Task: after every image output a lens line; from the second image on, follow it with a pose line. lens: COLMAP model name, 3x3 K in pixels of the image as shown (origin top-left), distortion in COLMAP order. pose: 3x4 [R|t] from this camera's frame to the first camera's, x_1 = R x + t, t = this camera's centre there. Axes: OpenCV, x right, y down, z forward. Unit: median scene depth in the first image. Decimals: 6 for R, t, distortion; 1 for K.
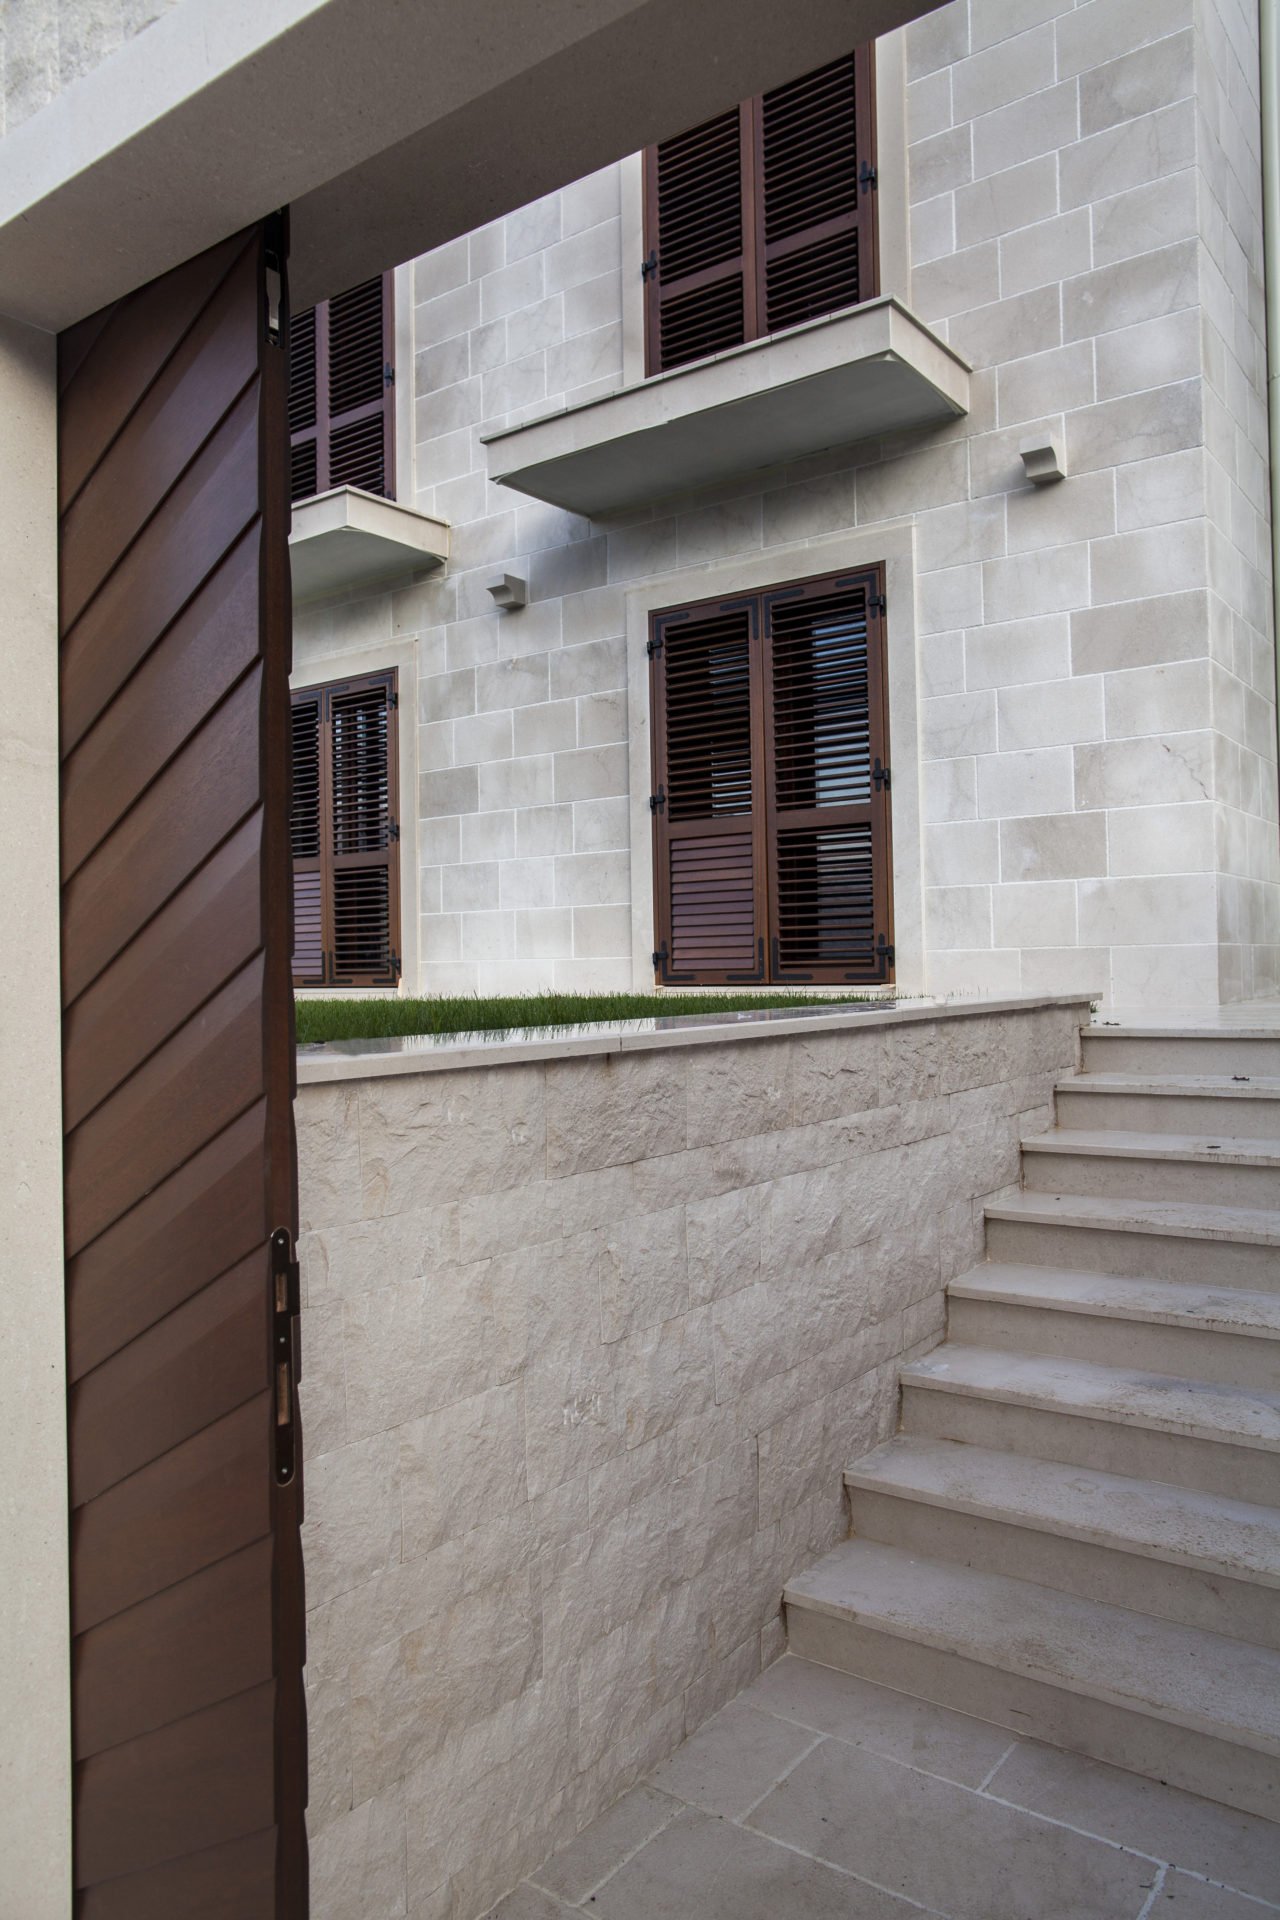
lens RADIAL K [[1305.1, 0, 640.2], [0, 1305.1, 940.7], [0, 0, 1]] dist [-0.053490, 0.052103]
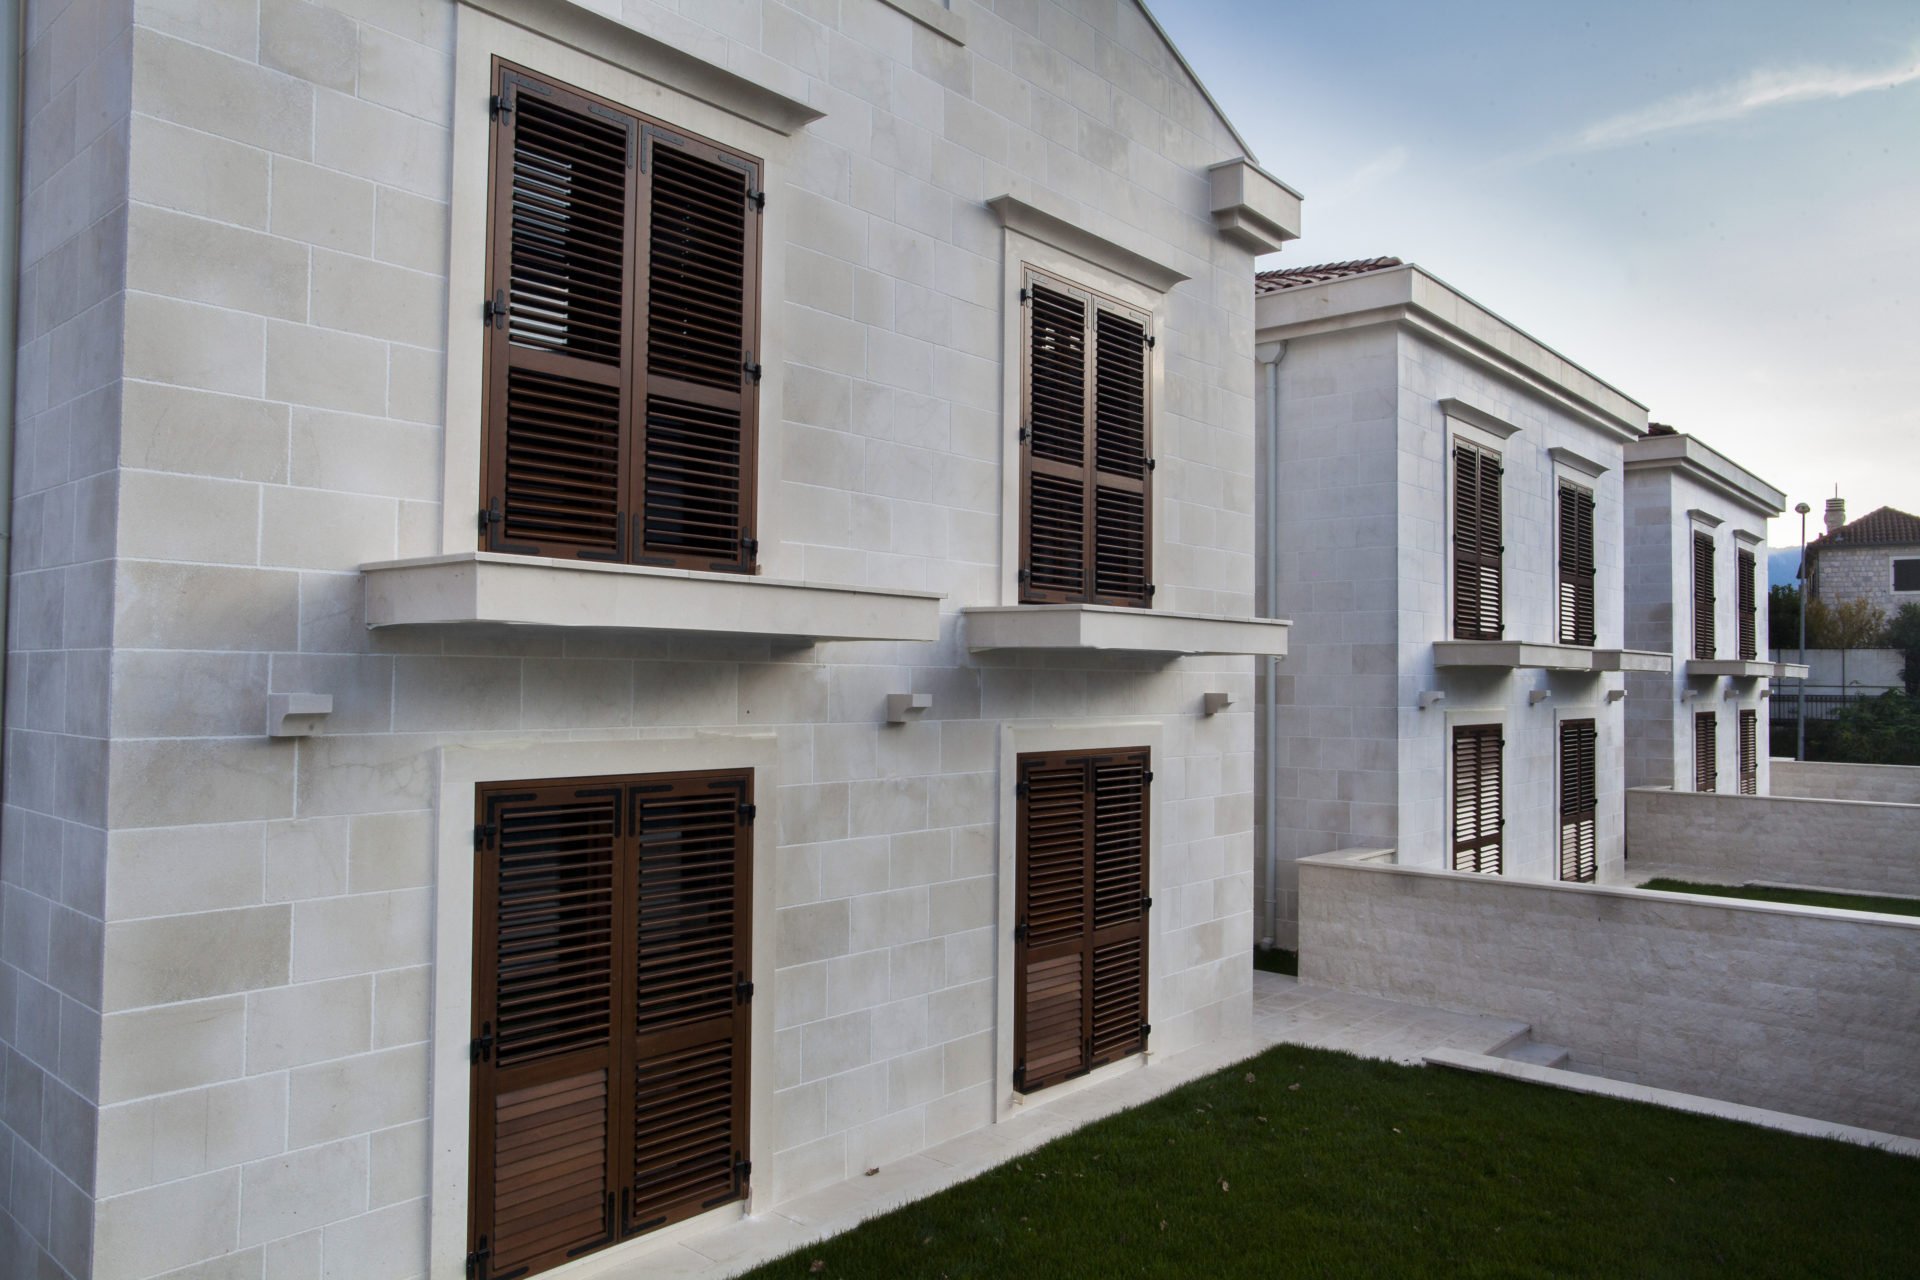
lens RADIAL K [[1305.1, 0, 970.9], [0, 1305.1, 636.1], [0, 0, 1]] dist [-0.053490, 0.052103]
pose [[0.080674, 0.051110, 0.995429, -1.095842], [-0.030735, 0.998337, -0.048768, -0.300613], [-0.996267, -0.026660, 0.082111, 0.964281]]
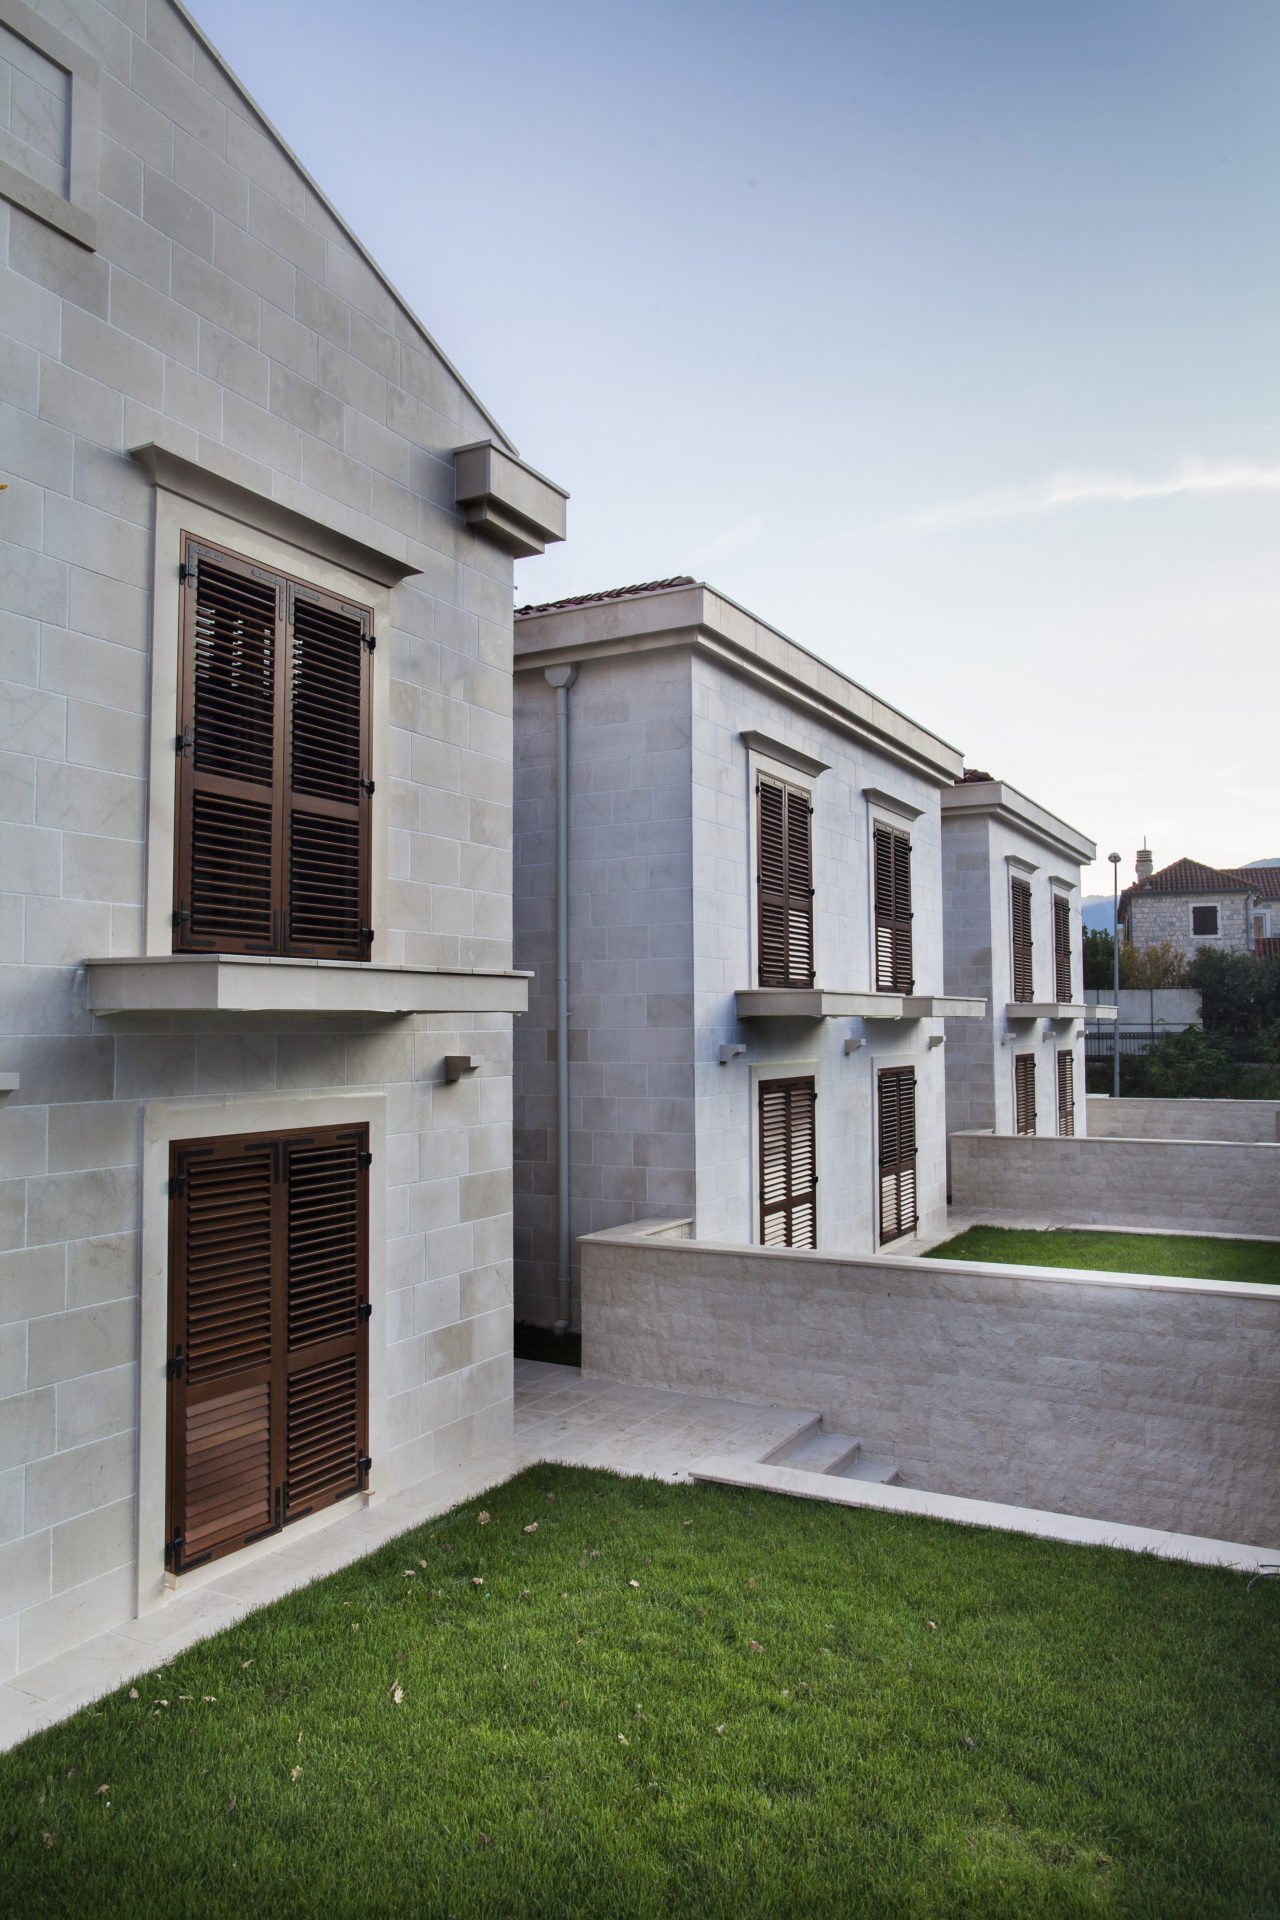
lens RADIAL K [[1305.1, 0, 632.2], [0, 1305.1, 946.1], [0, 0, 1]] dist [-0.053490, 0.052103]
pose [[-0.127294, 0.078341, 0.988766, -0.903889], [-0.011166, 0.996700, -0.080407, -0.320828], [-0.991802, -0.021276, -0.125999, 0.817767]]
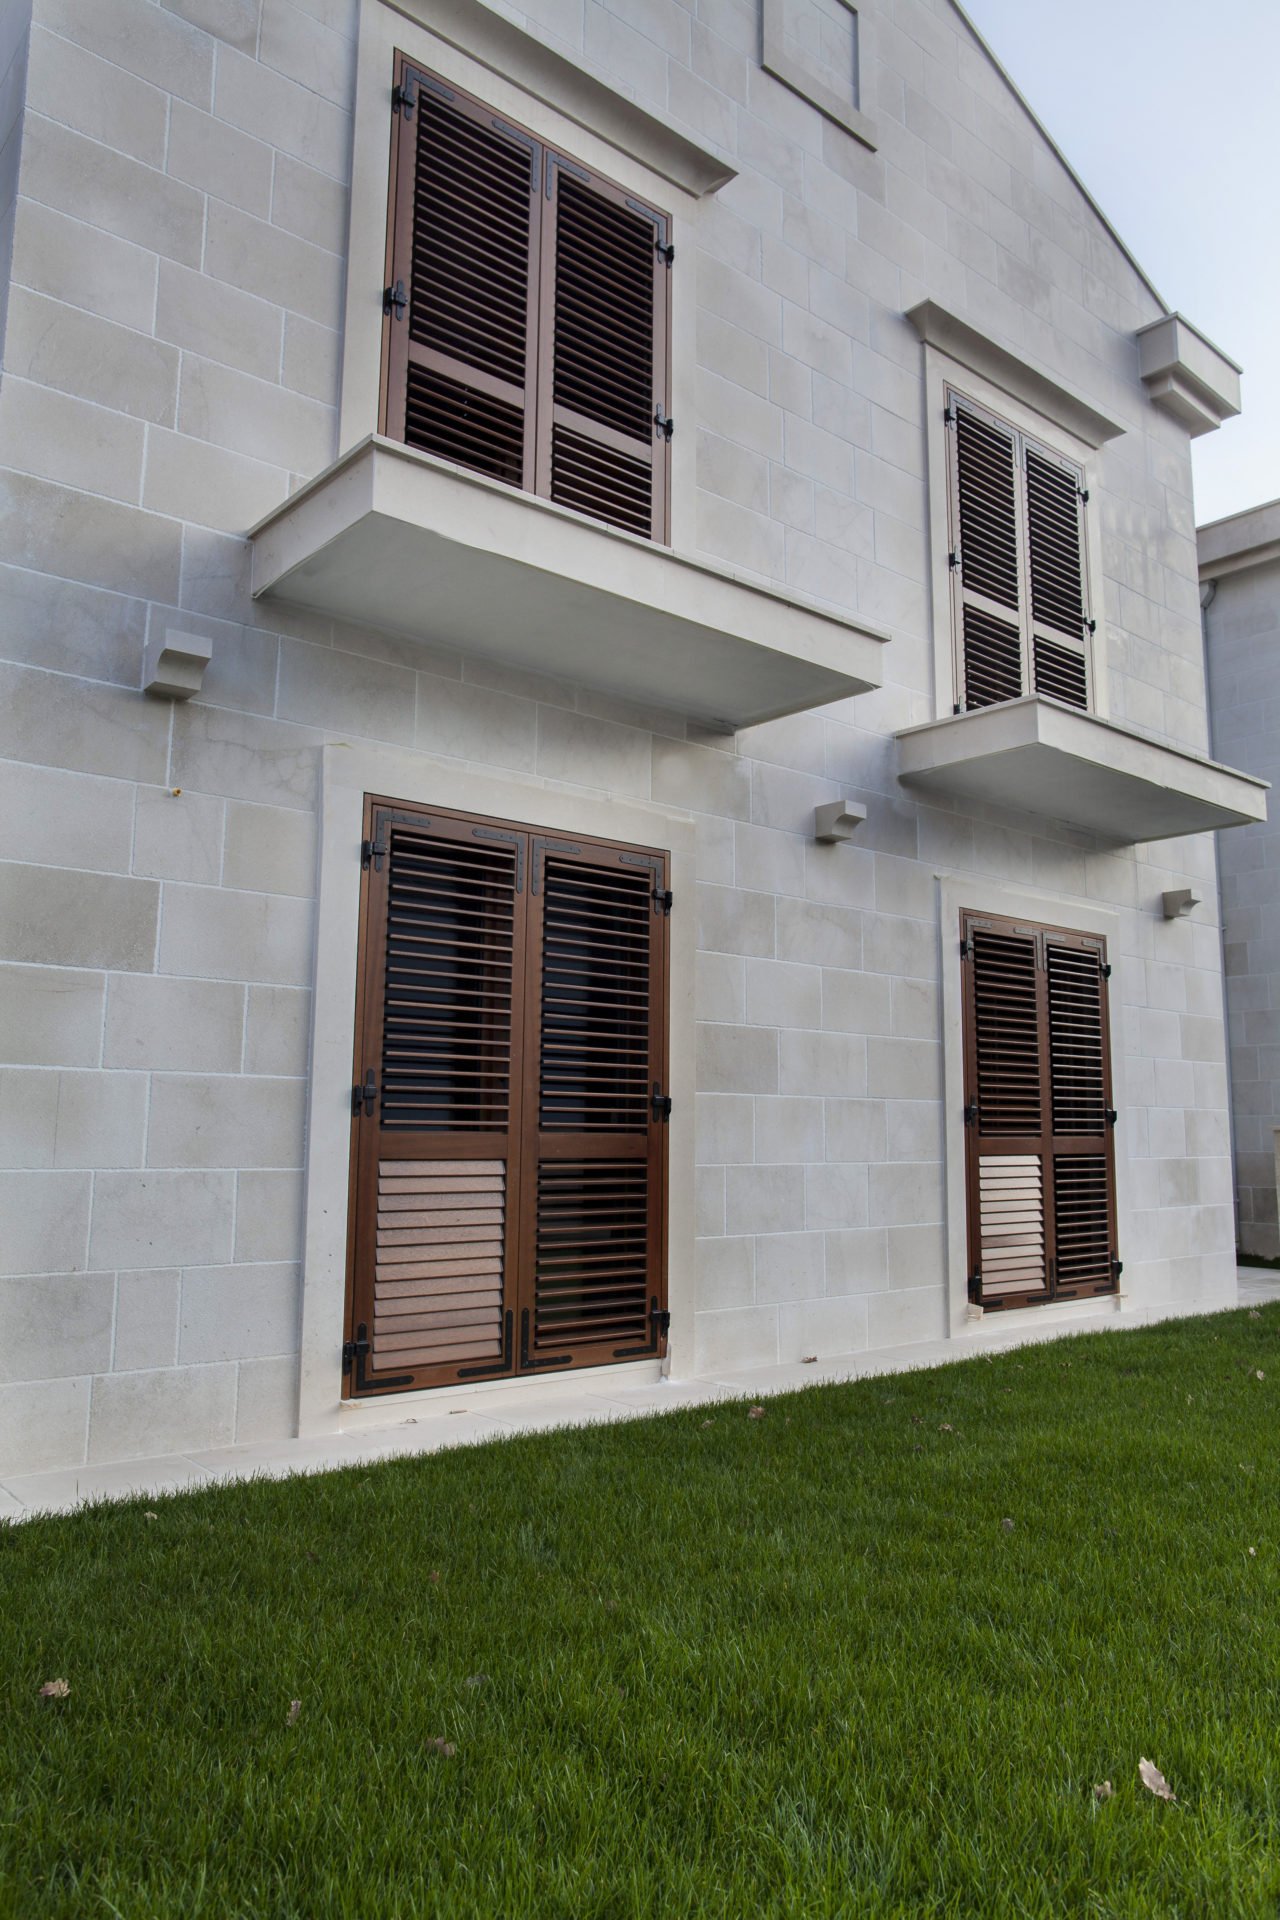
lens RADIAL K [[1305.1, 0, 640.0], [0, 1305.1, 947.5], [0, 0, 1]] dist [-0.053490, 0.052103]
pose [[0.231026, 0.156026, 0.960356, -0.960275], [-0.031566, 0.987740, -0.152882, -0.074239], [-0.972435, 0.005005, 0.233119, 1.018747]]
